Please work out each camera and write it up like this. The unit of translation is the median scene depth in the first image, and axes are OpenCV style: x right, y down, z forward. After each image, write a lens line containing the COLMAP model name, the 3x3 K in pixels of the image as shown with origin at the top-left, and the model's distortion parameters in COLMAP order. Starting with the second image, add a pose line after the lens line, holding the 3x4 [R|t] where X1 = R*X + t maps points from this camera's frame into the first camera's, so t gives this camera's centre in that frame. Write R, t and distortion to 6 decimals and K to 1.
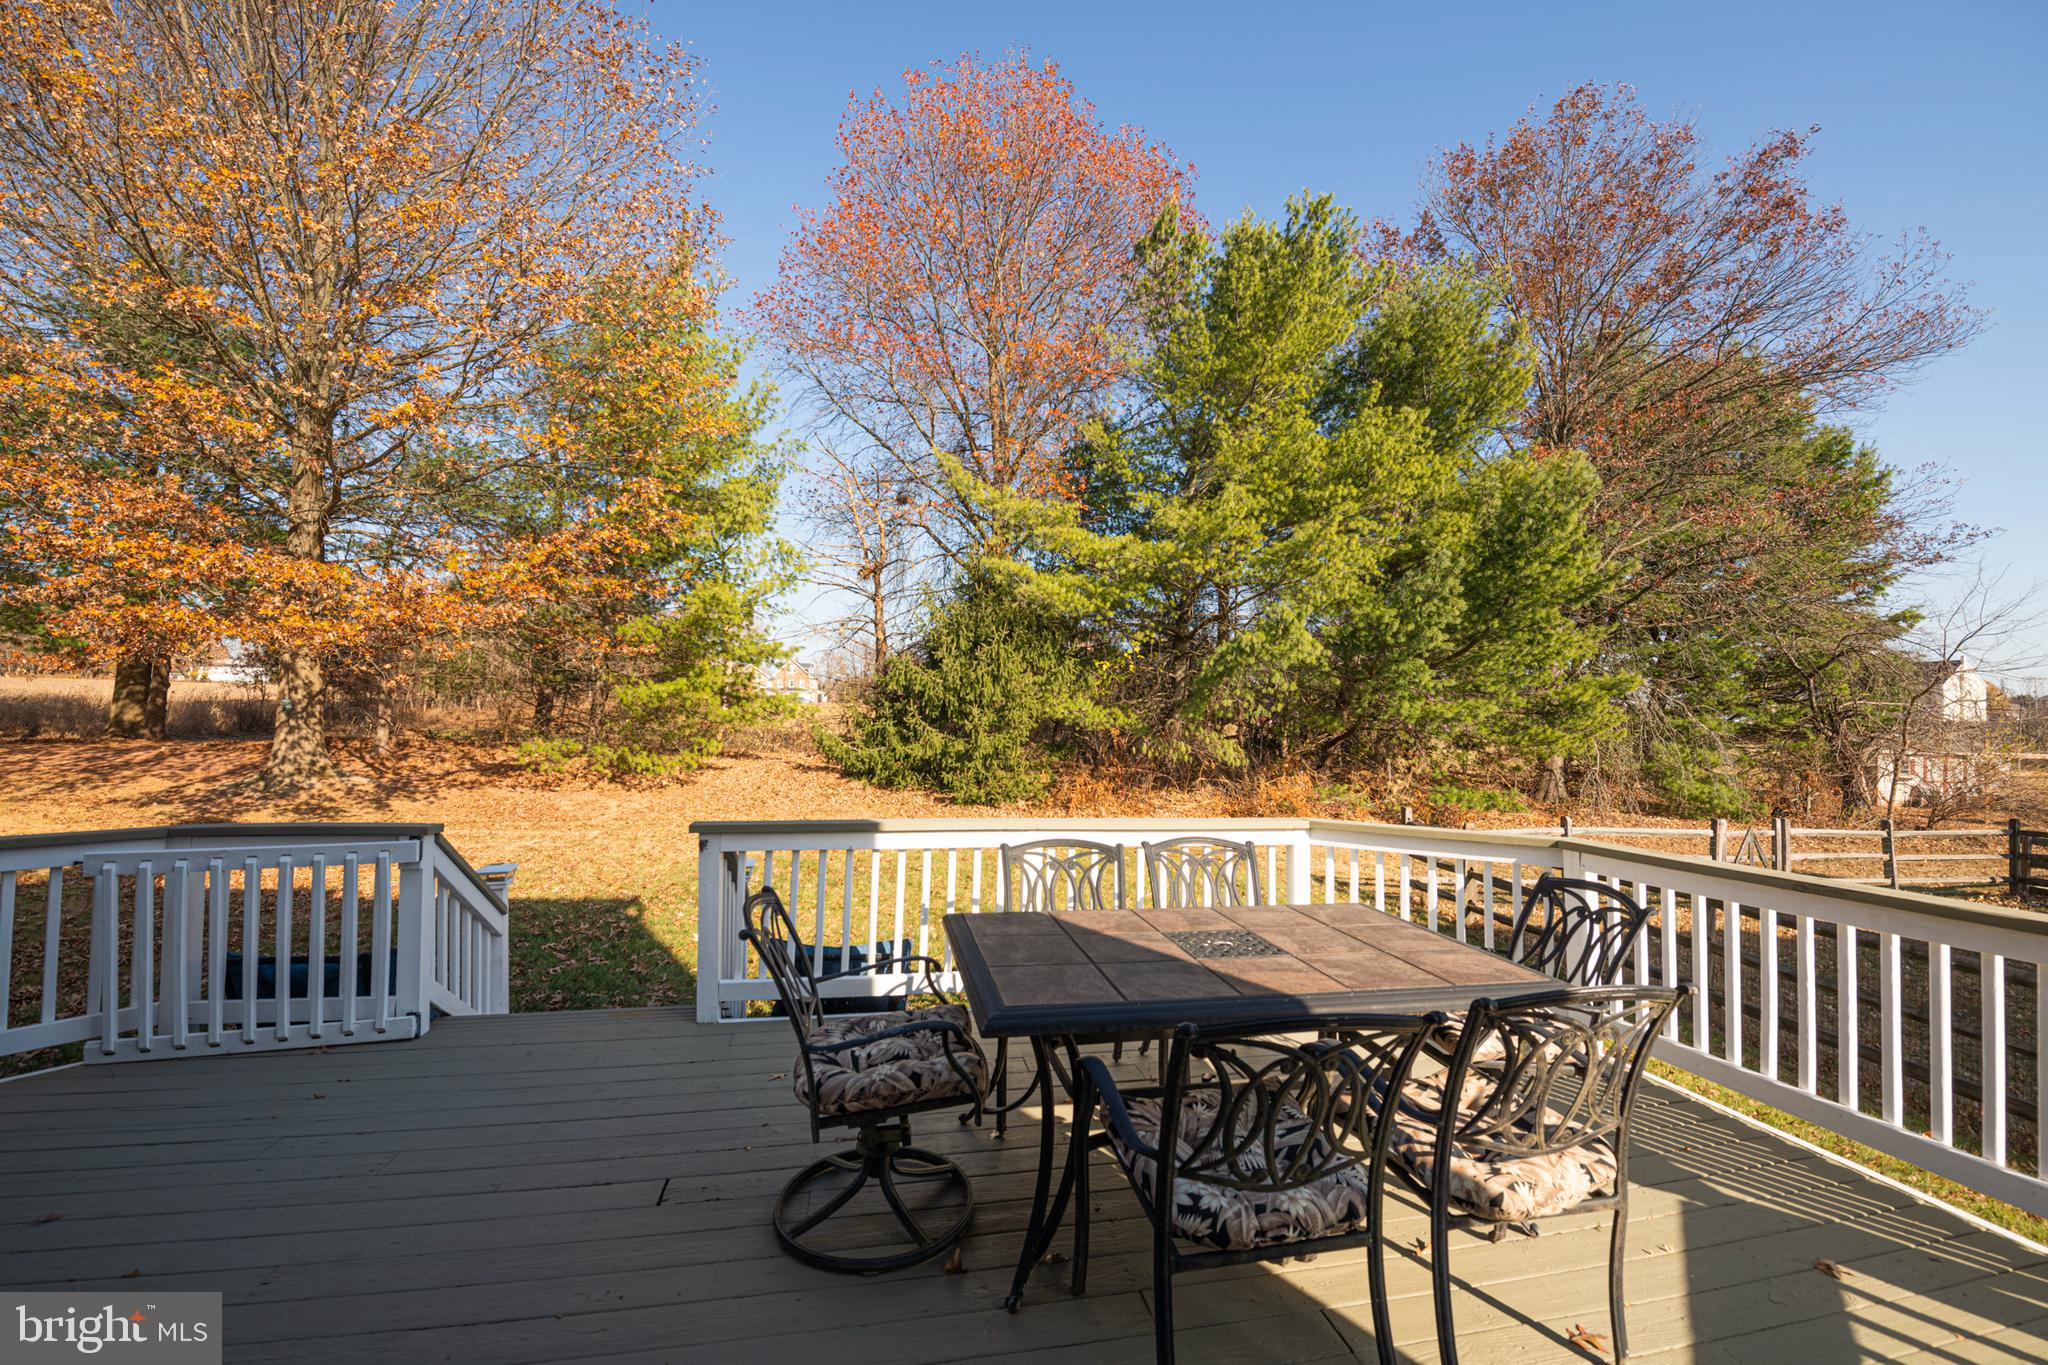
lens RADIAL K [[836.1, 0, 1042.1], [0, 836.1, 687.0], [0, 0, 1]] dist [-0.000167, -0.000005]
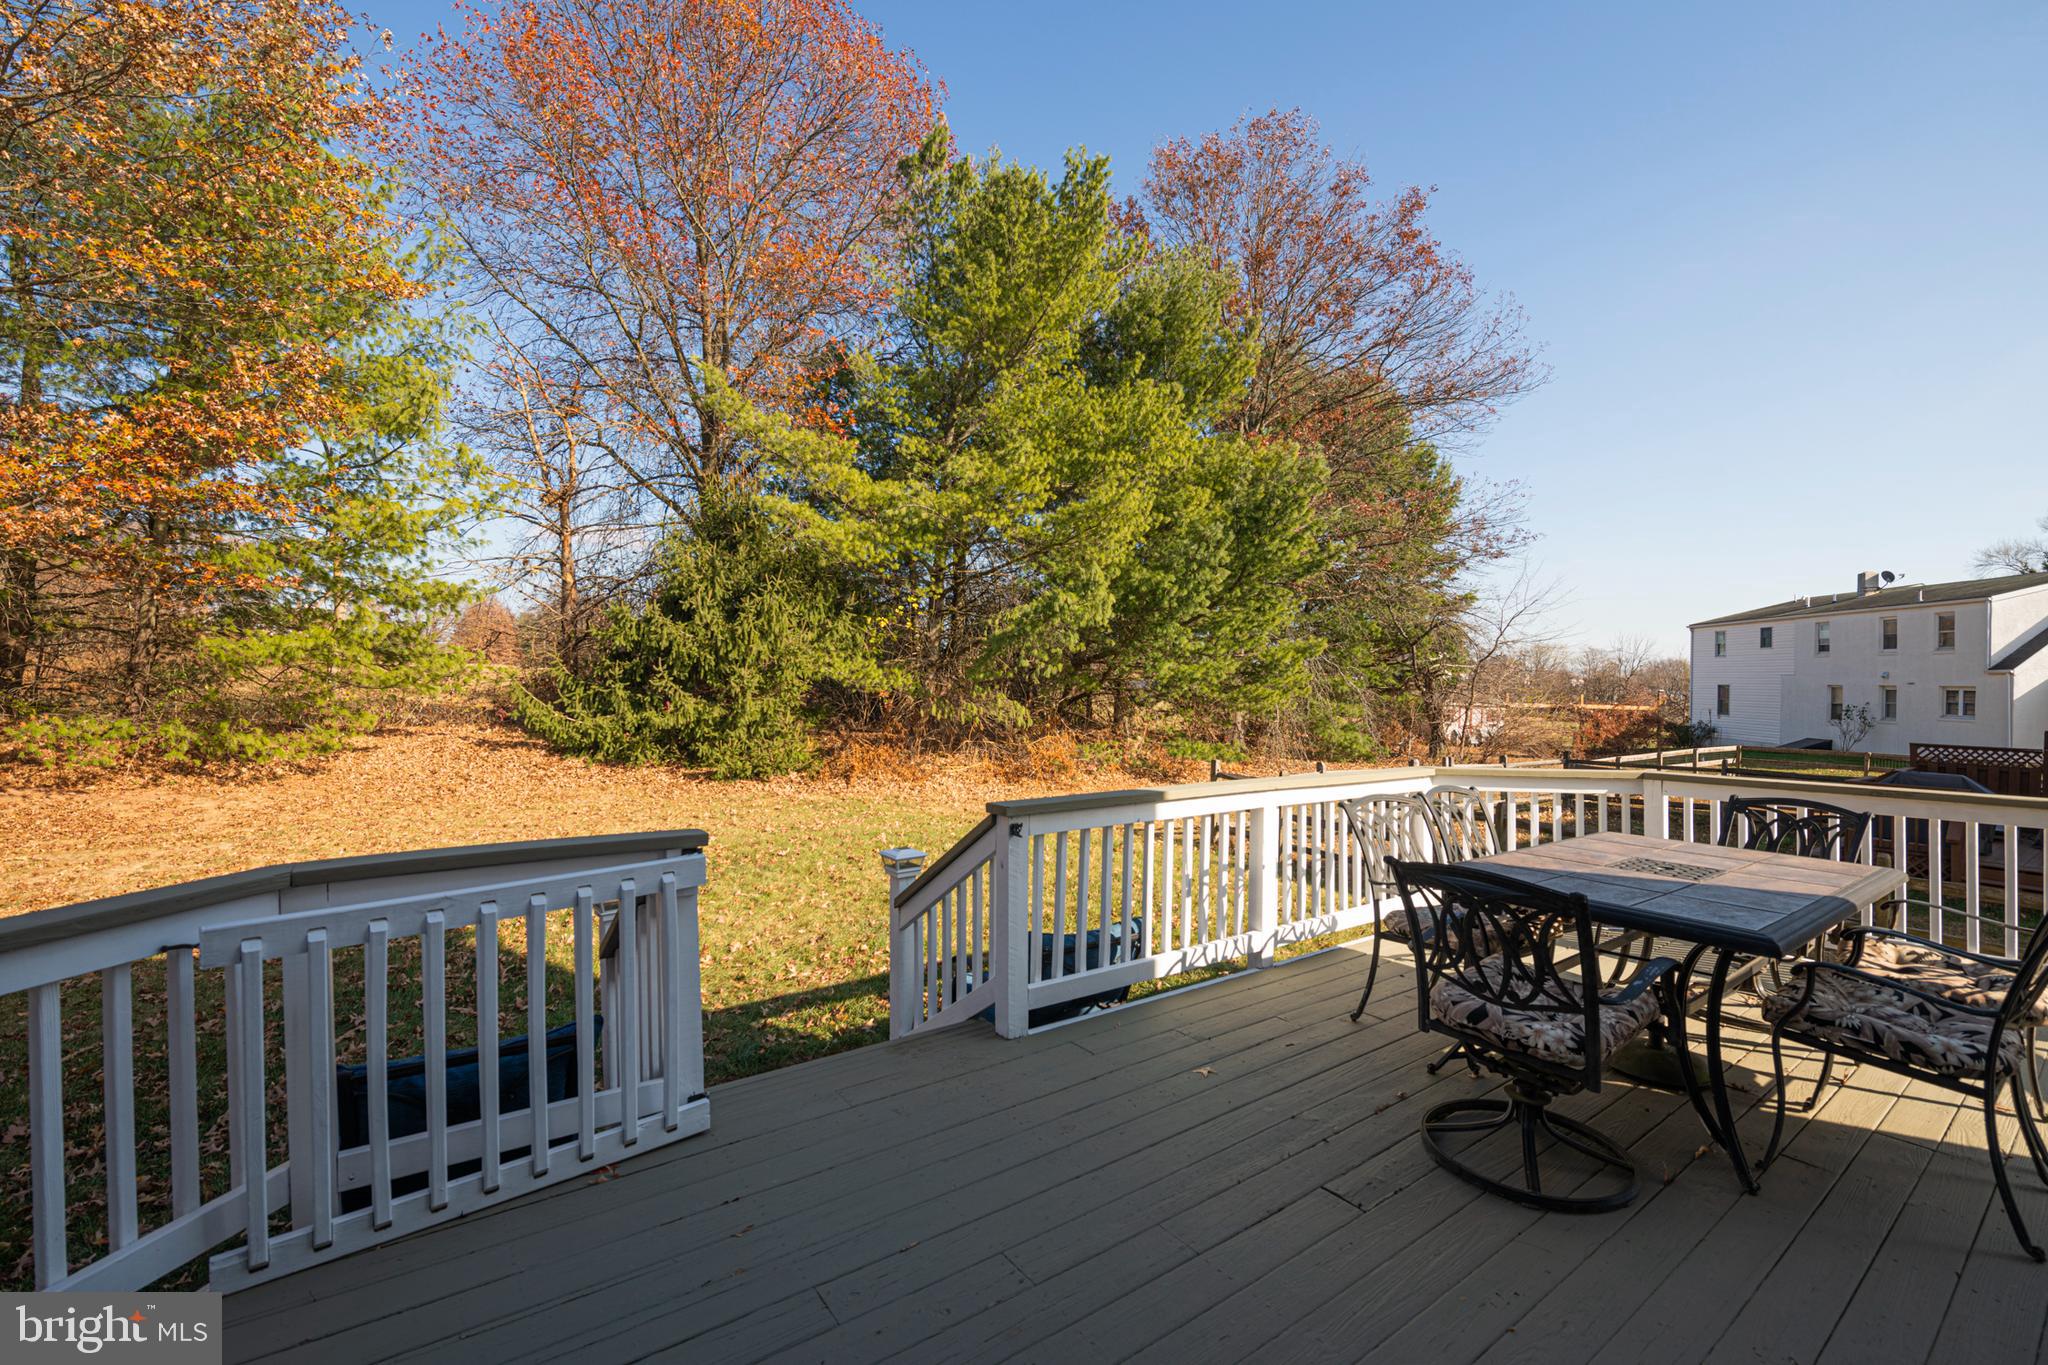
lens RADIAL K [[885.0, 0, 1058.3], [0, 885.0, 684.3], [0, 0, 1]] dist [-0.001158, -0.000219]
pose [[0.907819, -0.006731, 0.419309, -0.157060], [-0.011549, 0.999091, 0.041042, 0.000664], [-0.419204, -0.042101, 0.906915, 0.031417]]
